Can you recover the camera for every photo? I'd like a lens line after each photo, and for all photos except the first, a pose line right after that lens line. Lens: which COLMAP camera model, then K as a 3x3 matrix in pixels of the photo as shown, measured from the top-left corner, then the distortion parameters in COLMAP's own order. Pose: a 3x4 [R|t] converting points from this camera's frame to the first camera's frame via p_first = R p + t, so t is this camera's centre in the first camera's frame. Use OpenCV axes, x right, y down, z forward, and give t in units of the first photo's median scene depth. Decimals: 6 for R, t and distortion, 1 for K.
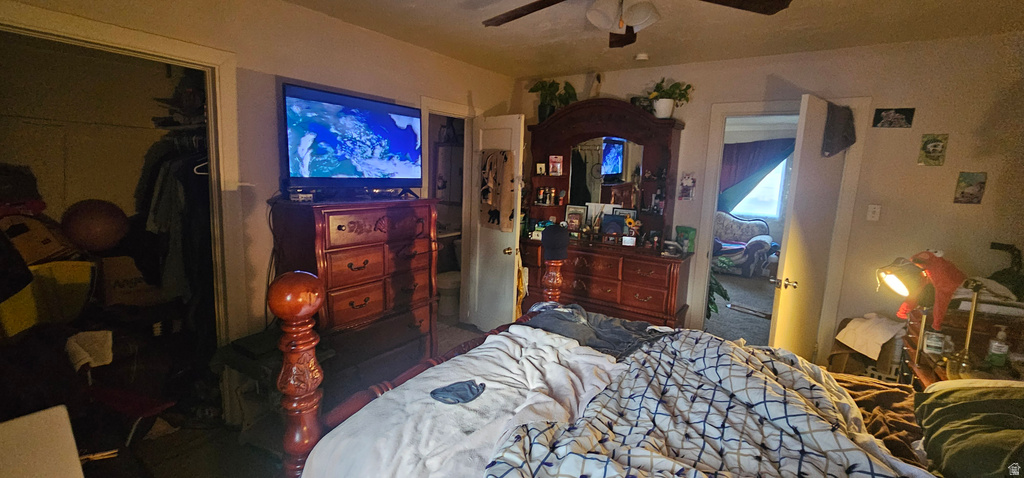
lens RADIAL K [[420.1, 0, 511.4], [0, 420.1, 232.9], [0, 0, 1]] dist [-0.001678, 0.000806]
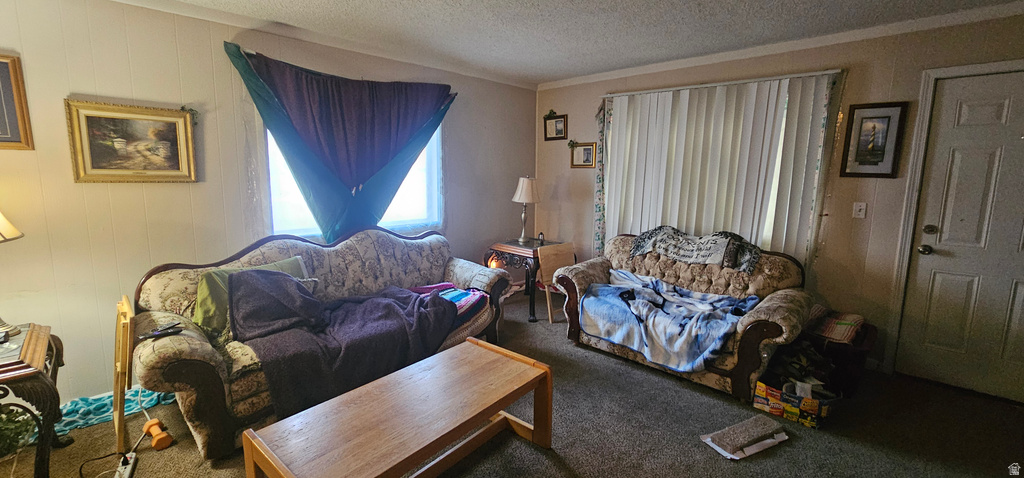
lens RADIAL K [[420.1, 0, 511.4], [0, 420.1, 232.9], [0, 0, 1]] dist [-0.001678, 0.000806]
pose [[0.156602, -0.184366, 0.970302, 0.114972], [0.140530, 0.976587, 0.162879, -0.148108], [-0.977613, 0.110849, 0.178844, 1.141471]]
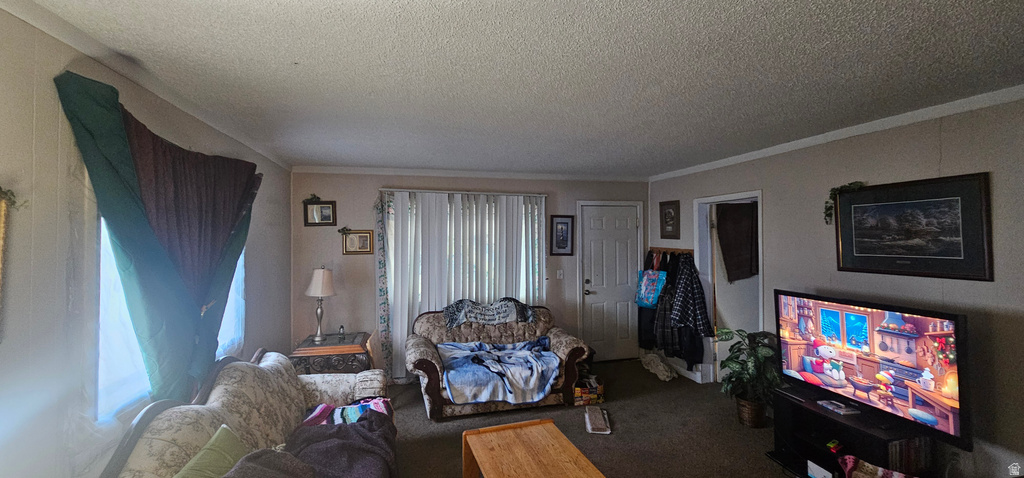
lens RADIAL K [[418.4, 0, 514.2], [0, 418.4, 238.1], [0, 0, 1]] dist [-0.001444, -0.000170]
pose [[-0.757335, -0.035235, 0.652075, 0.196252], [0.072614, 0.987807, 0.137713, -0.254319], [-0.648976, 0.151644, -0.745543, 1.601887]]
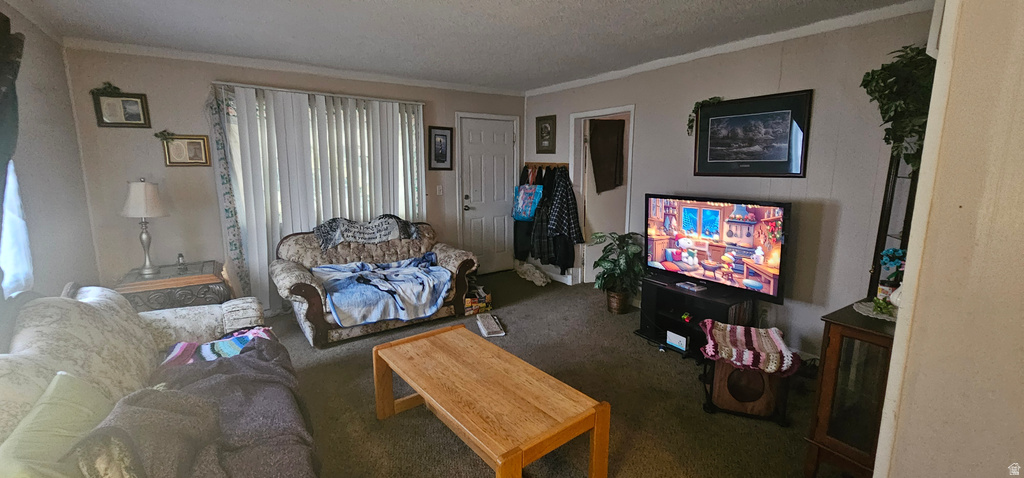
lens RADIAL K [[420.1, 0, 511.4], [0, 420.1, 232.9], [0, 0, 1]] dist [-0.001678, 0.000806]
pose [[-0.934092, -0.095583, 0.344001, 0.270668], [0.016274, 0.951098, 0.308459, -0.222600], [-0.356662, 0.293727, -0.886858, 1.625722]]
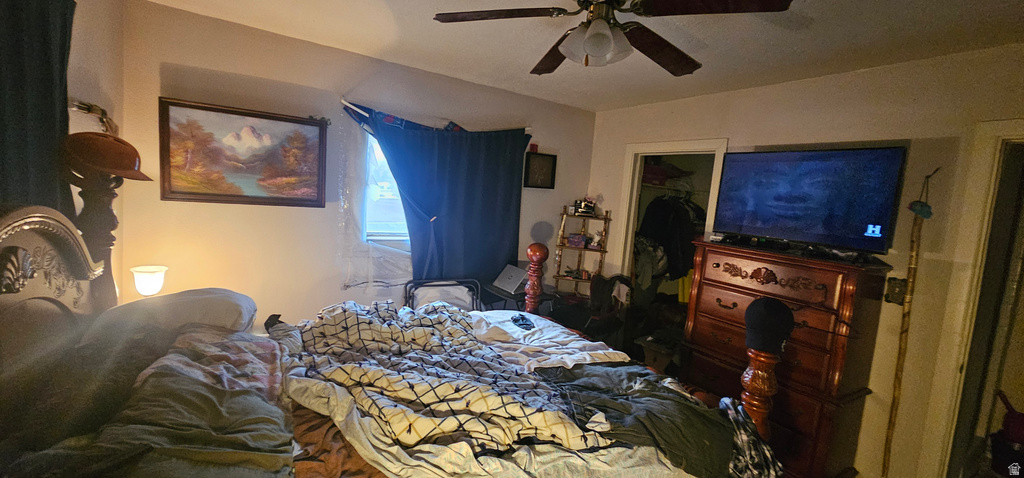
lens RADIAL K [[420.1, 0, 511.4], [0, 420.1, 232.9], [0, 0, 1]] dist [-0.001678, 0.000806]
pose [[-0.374610, 0.033634, -0.926572, 0.440304], [-0.231321, 0.964350, 0.128528, -0.057862], [0.897863, 0.262484, -0.353475, 0.427525]]
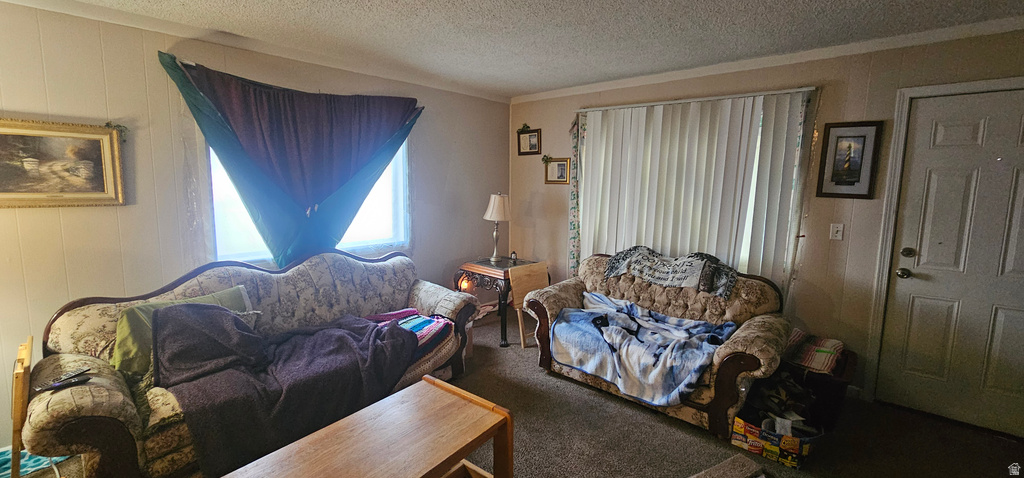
lens RADIAL K [[420.1, 0, 511.4], [0, 420.1, 232.9], [0, 0, 1]] dist [-0.001678, 0.000806]
pose [[0.120390, -0.165714, 0.978798, 0.158690], [0.138979, 0.979073, 0.148667, -0.159475], [-0.982950, 0.118134, 0.140901, 1.119212]]
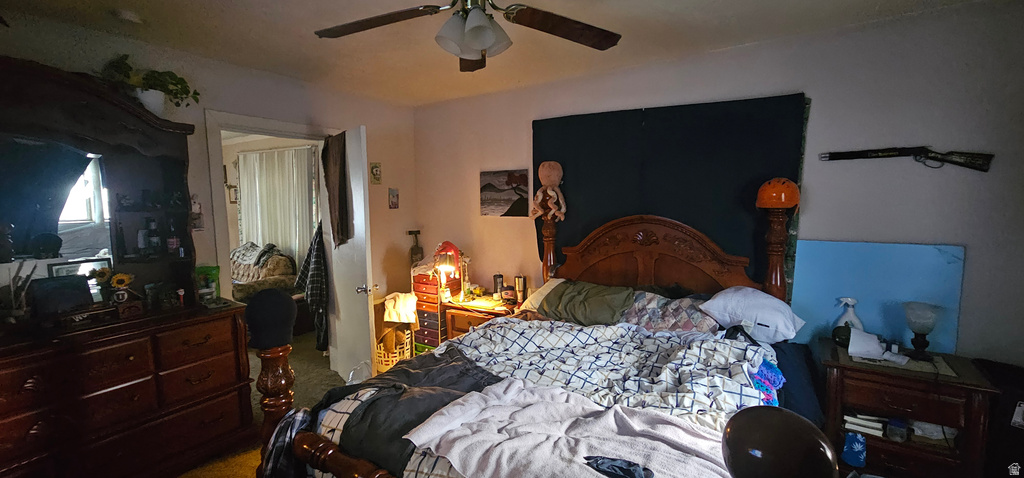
lens RADIAL K [[420.1, 0, 511.4], [0, 420.1, 232.9], [0, 0, 1]] dist [-0.001678, 0.000806]
pose [[-0.035931, -0.126992, 0.991253, -0.252902], [0.153771, 0.979378, 0.131045, -0.063934], [-0.987453, 0.157135, -0.015663, 0.330523]]
